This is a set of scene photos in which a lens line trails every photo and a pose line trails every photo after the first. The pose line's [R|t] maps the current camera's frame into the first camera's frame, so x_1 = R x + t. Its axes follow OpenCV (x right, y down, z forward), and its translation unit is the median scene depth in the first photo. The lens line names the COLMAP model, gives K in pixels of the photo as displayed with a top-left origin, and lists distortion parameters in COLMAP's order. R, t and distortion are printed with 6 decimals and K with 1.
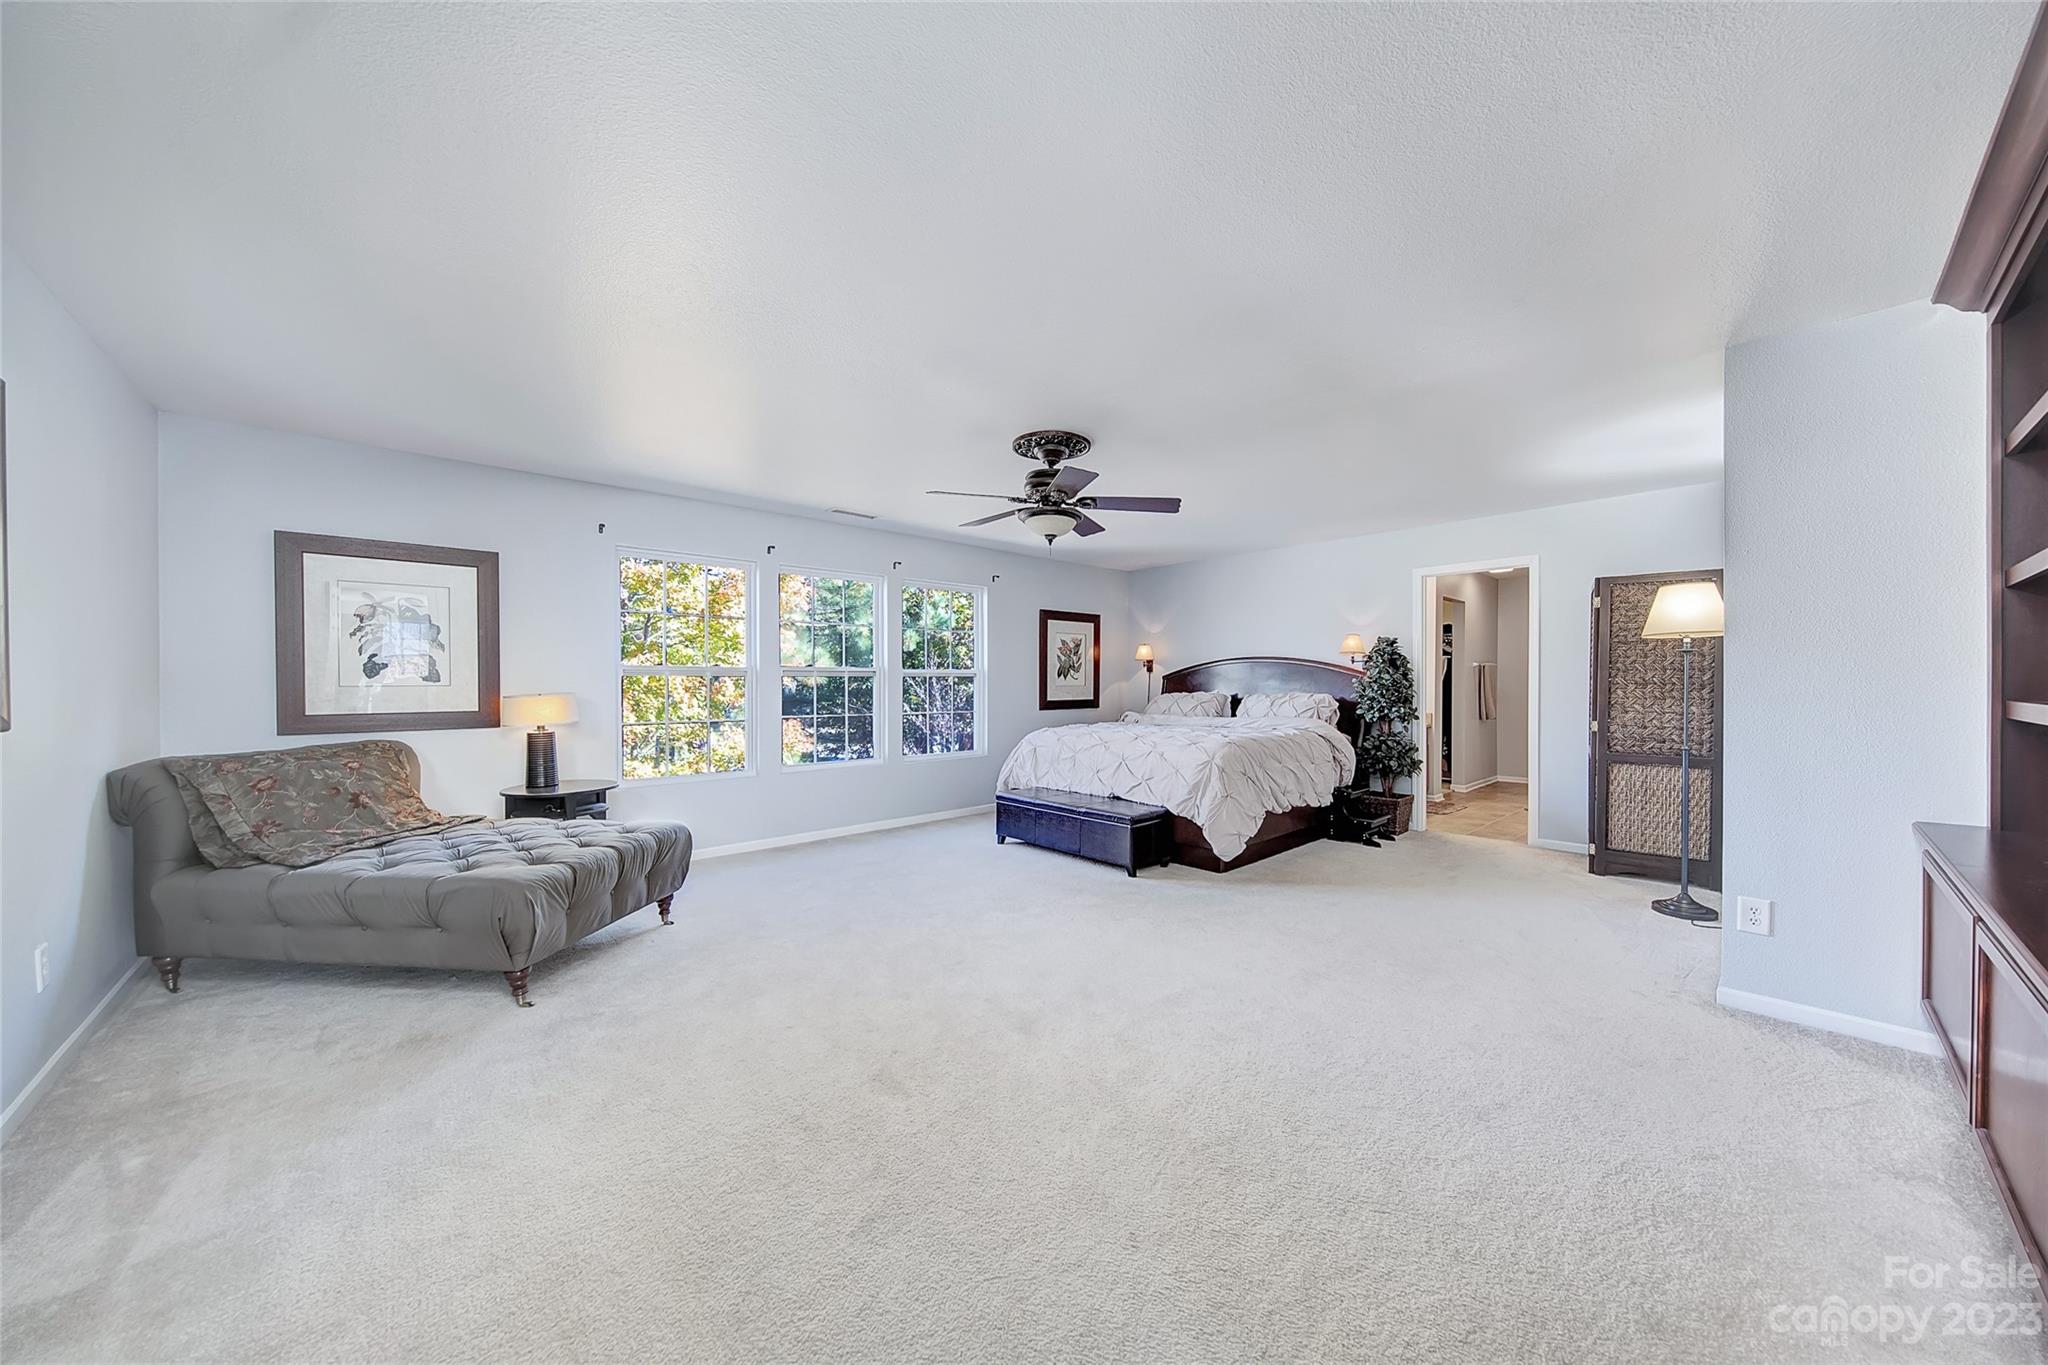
lens RADIAL K [[679.8, 0, 1024.0], [0, 679.8, 682.5], [0, 0, 1]] dist [0.000660, 0.000026]
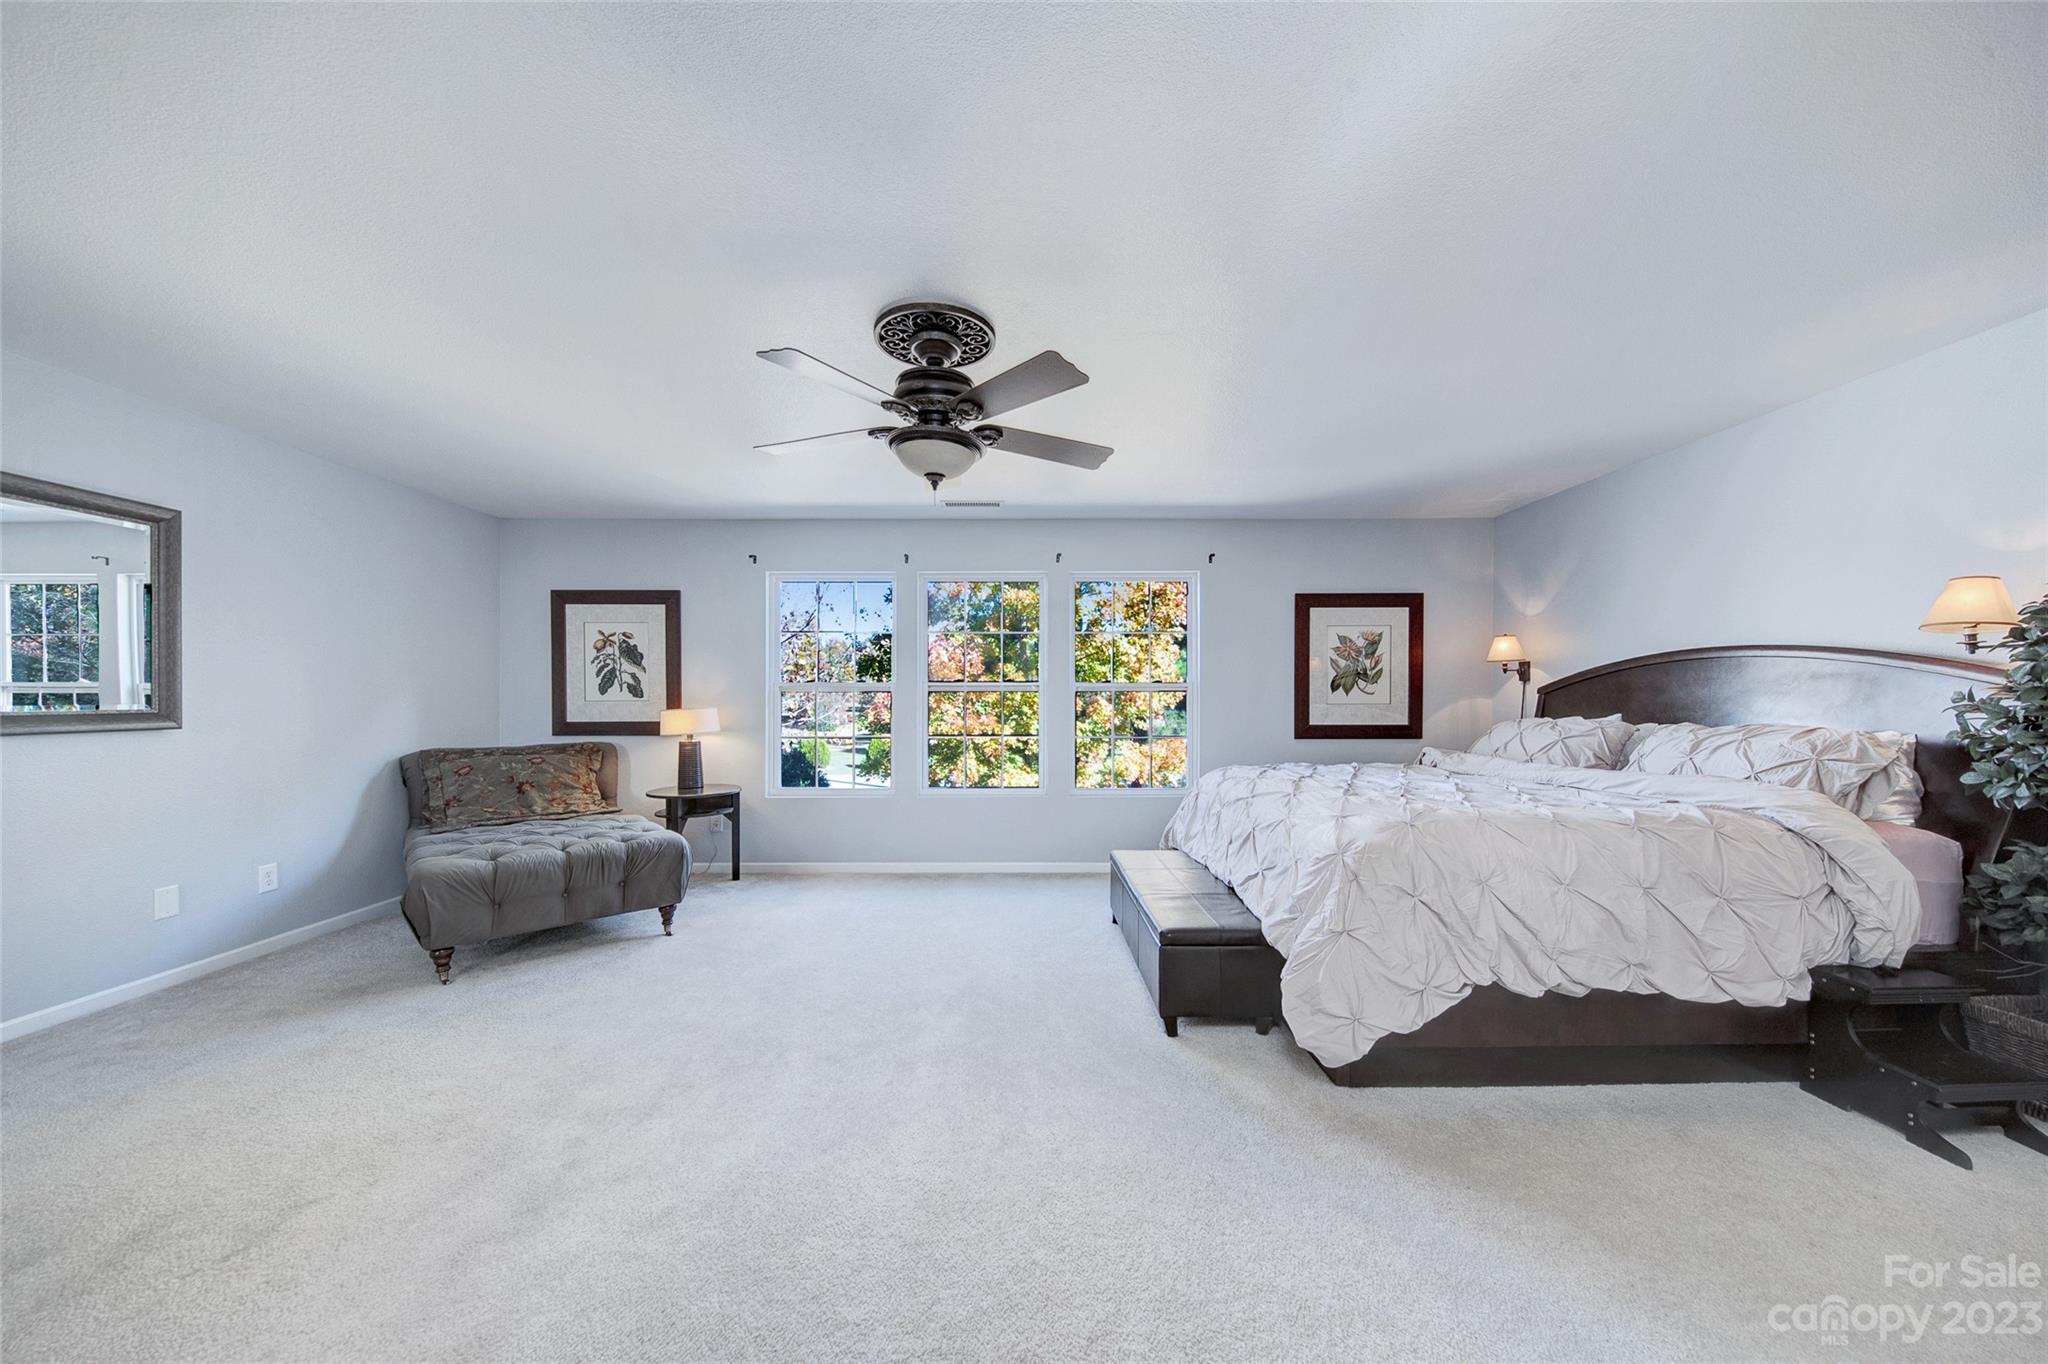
lens RADIAL K [[682.4, 0, 1031.1], [0, 682.4, 697.3], [0, 0, 1]] dist [-0.001115, -0.000246]
pose [[0.746694, 0.002350, -0.665163, 0.377733], [-0.000866, 0.999996, 0.002561, -0.004166], [0.665167, -0.001336, 0.746694, 0.394305]]
